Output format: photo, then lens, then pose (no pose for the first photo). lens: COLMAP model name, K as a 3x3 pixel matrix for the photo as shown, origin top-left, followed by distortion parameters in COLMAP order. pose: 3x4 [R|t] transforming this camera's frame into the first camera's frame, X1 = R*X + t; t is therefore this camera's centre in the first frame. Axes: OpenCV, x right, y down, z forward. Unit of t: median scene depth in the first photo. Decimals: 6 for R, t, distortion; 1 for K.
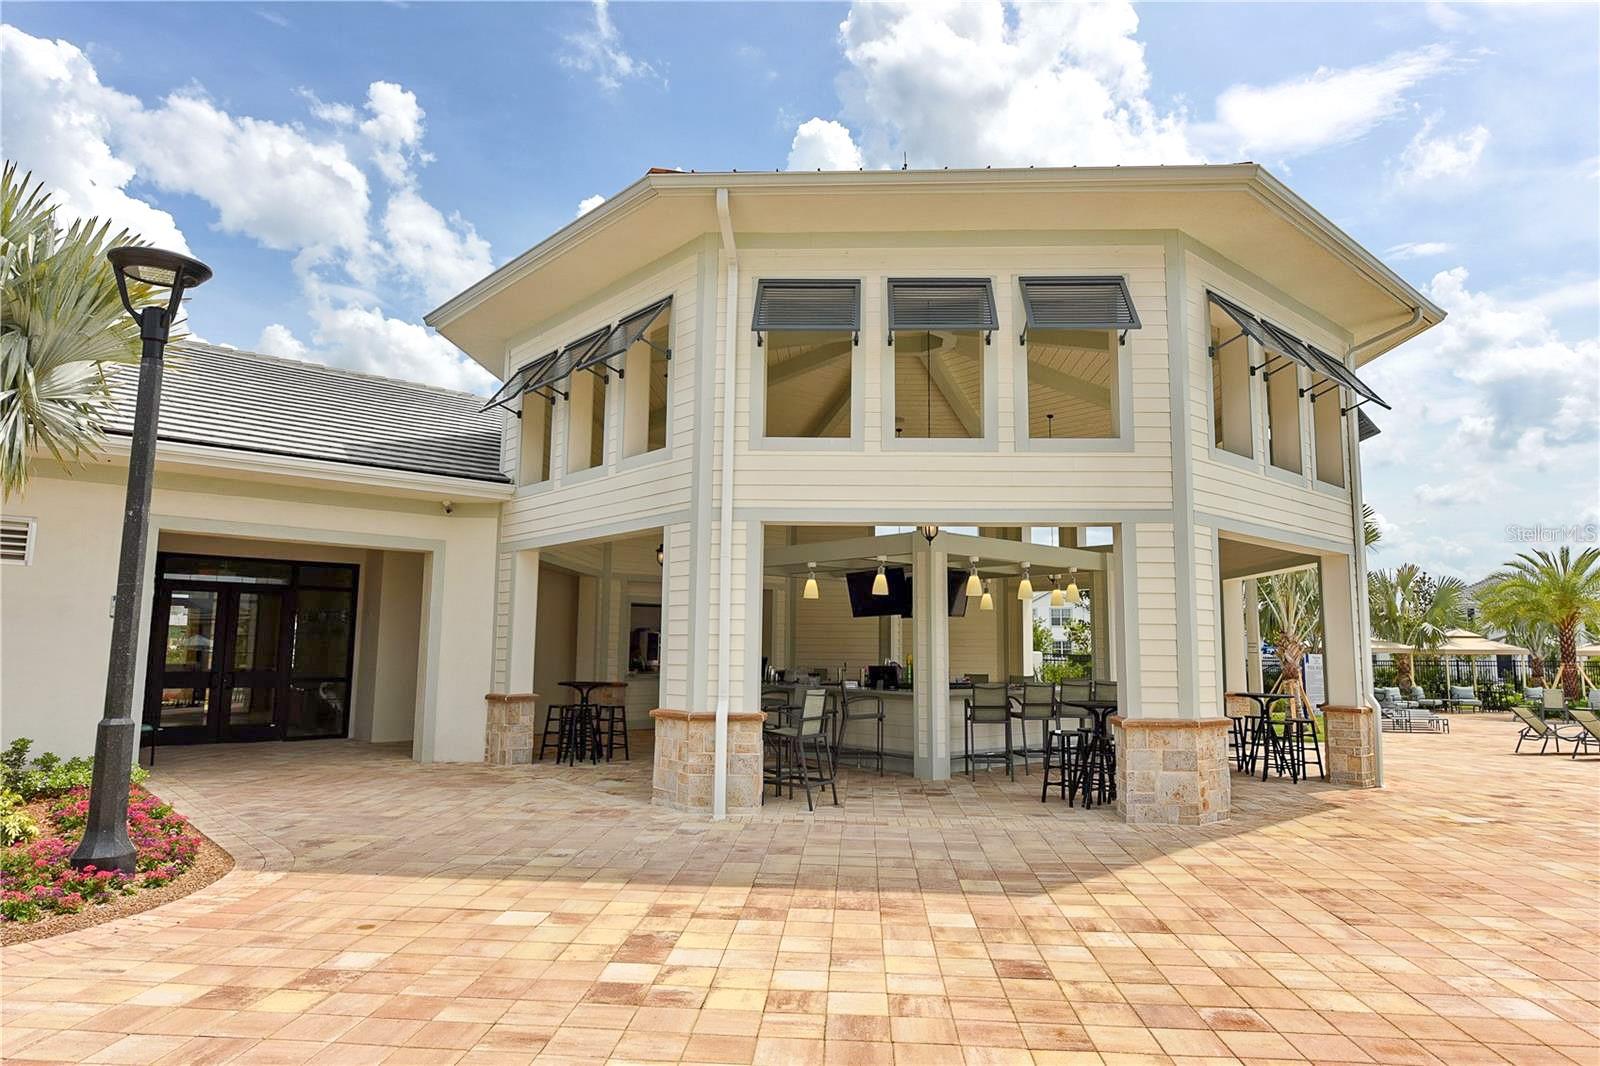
lens RADIAL K [[1004.3, 0, 797.0], [0, 1004.3, 524.6], [0, 0, 1]] dist [0.000436, 0.000031]
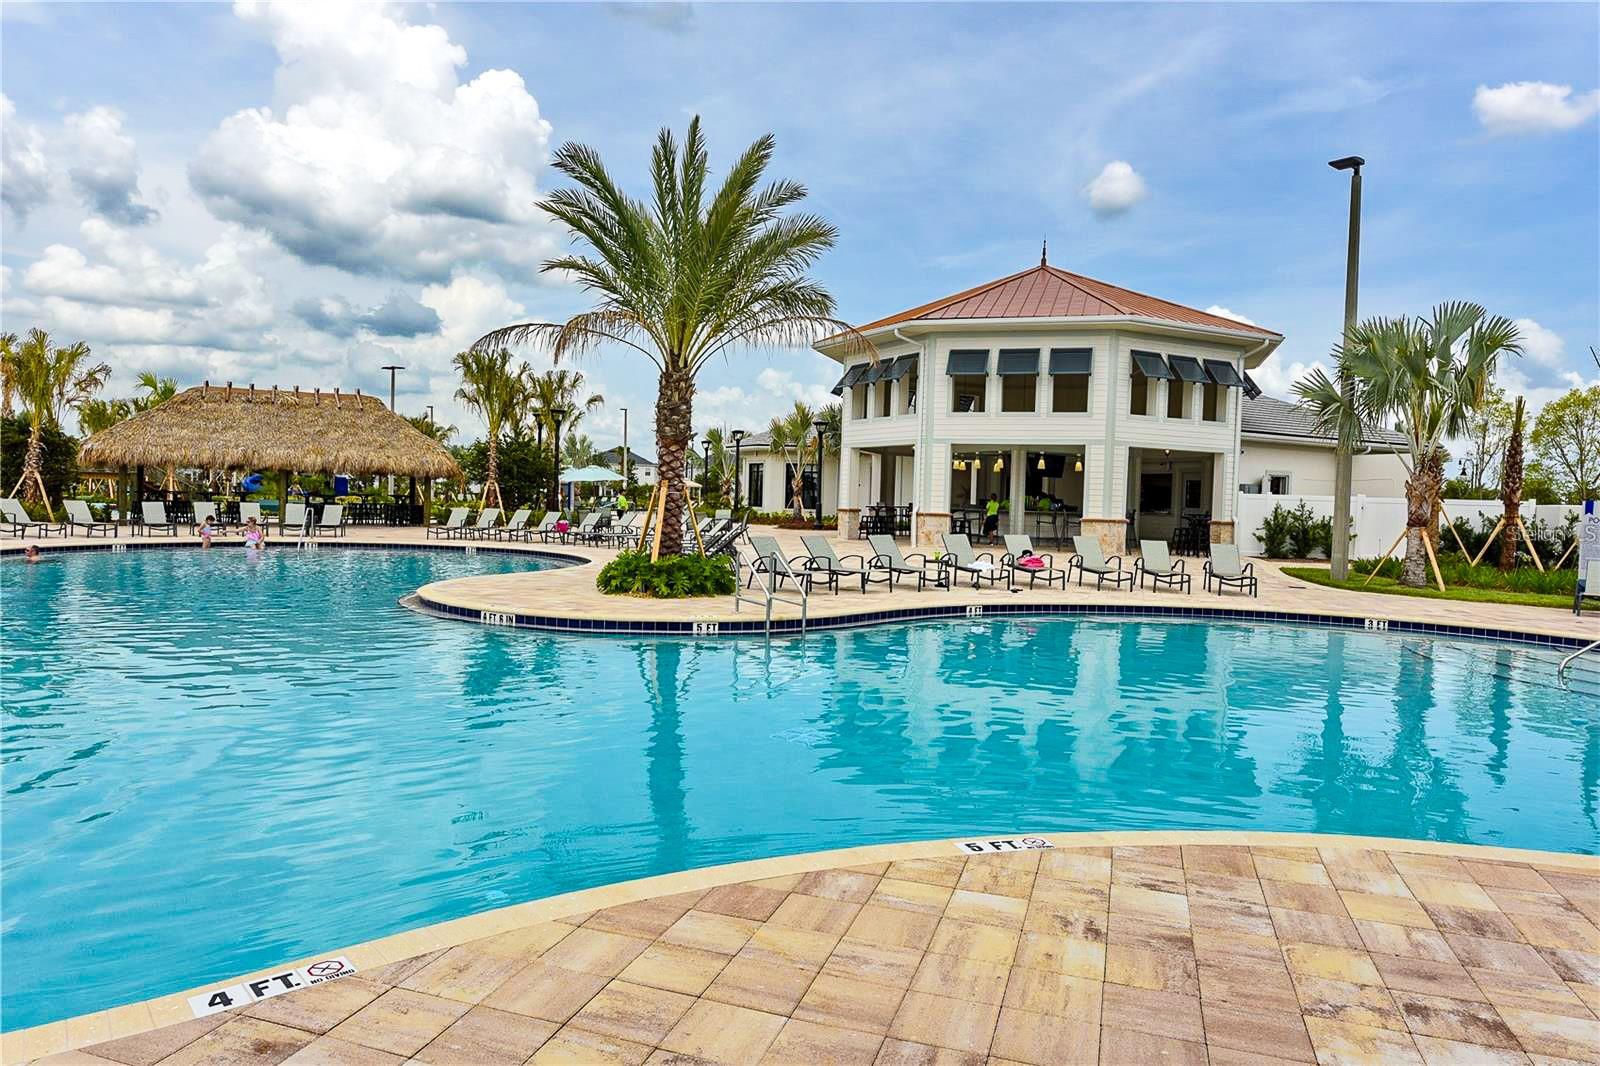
lens RADIAL K [[1059.0, 0, 800.3], [0, 1059.0, 531.5], [0, 0, 1]] dist [-0.000209, -0.000004]
pose [[0.959686, 0.028844, -0.279589, 0.379367], [0.012335, 0.989440, 0.144417, -0.183319], [0.280802, -0.142043, 0.949196, -1.840949]]
